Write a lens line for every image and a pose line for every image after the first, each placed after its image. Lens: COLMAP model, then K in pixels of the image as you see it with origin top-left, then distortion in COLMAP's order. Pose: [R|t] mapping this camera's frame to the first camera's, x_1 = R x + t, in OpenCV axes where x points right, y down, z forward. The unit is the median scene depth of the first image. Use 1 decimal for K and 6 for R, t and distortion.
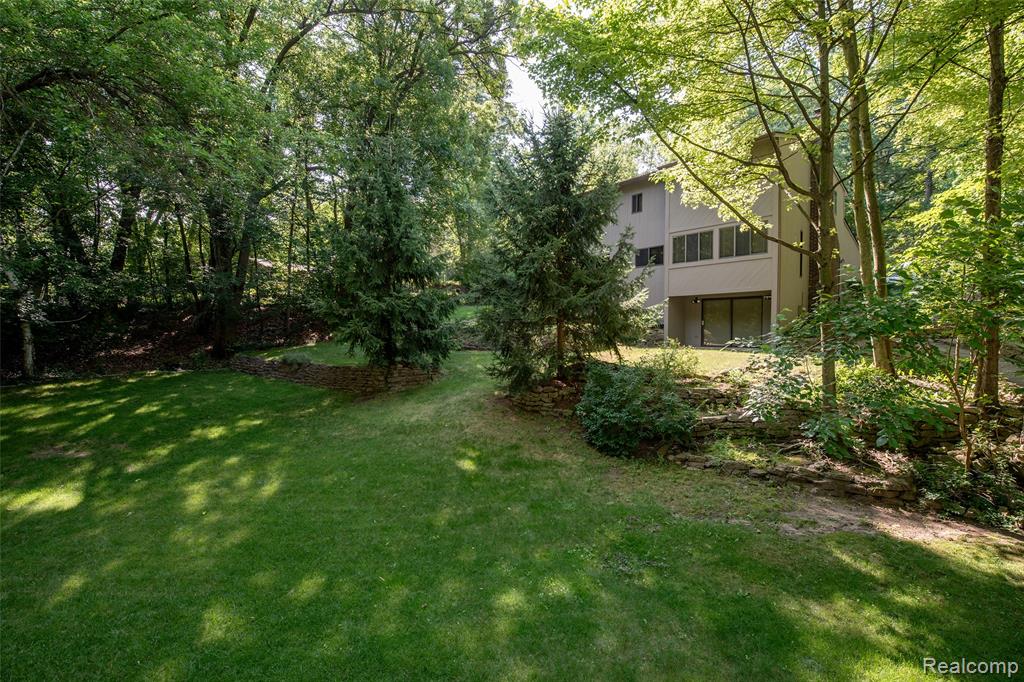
lens RADIAL K [[445.3, 0, 510.7], [0, 445.3, 336.5], [0, 0, 1]] dist [0.002486, -0.012083]
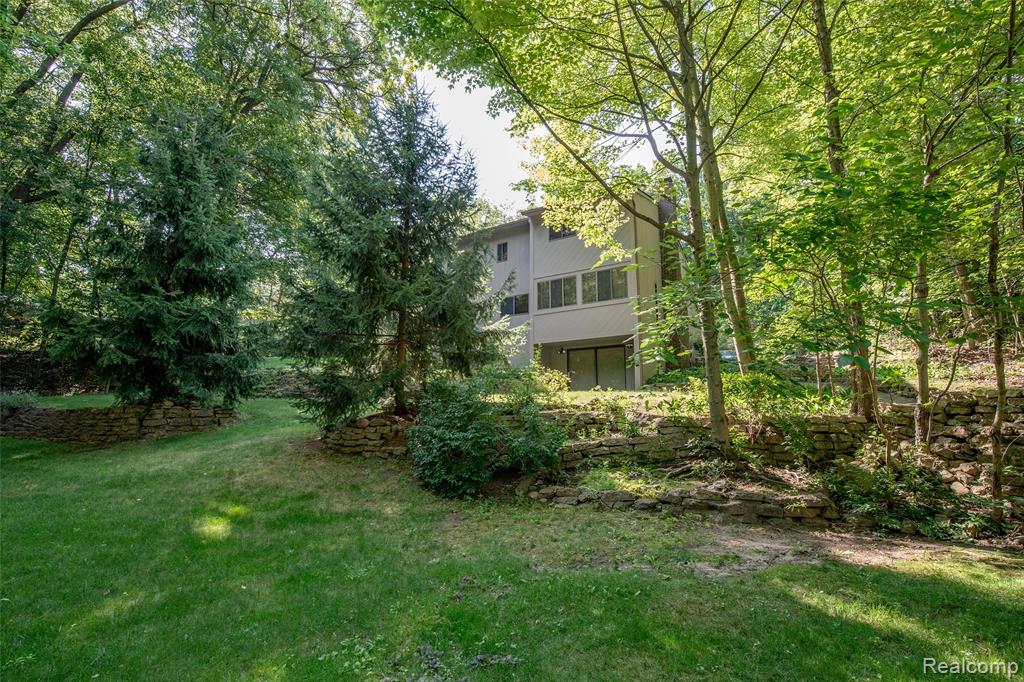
lens RADIAL K [[445.3, 0, 510.7], [0, 445.3, 336.5], [0, 0, 1]] dist [0.002486, -0.012083]
pose [[0.960753, 0.051179, 0.272644, 0.118619], [0.001587, 0.981804, -0.189891, 0.159824], [-0.277401, 0.182871, 0.943190, 0.294811]]
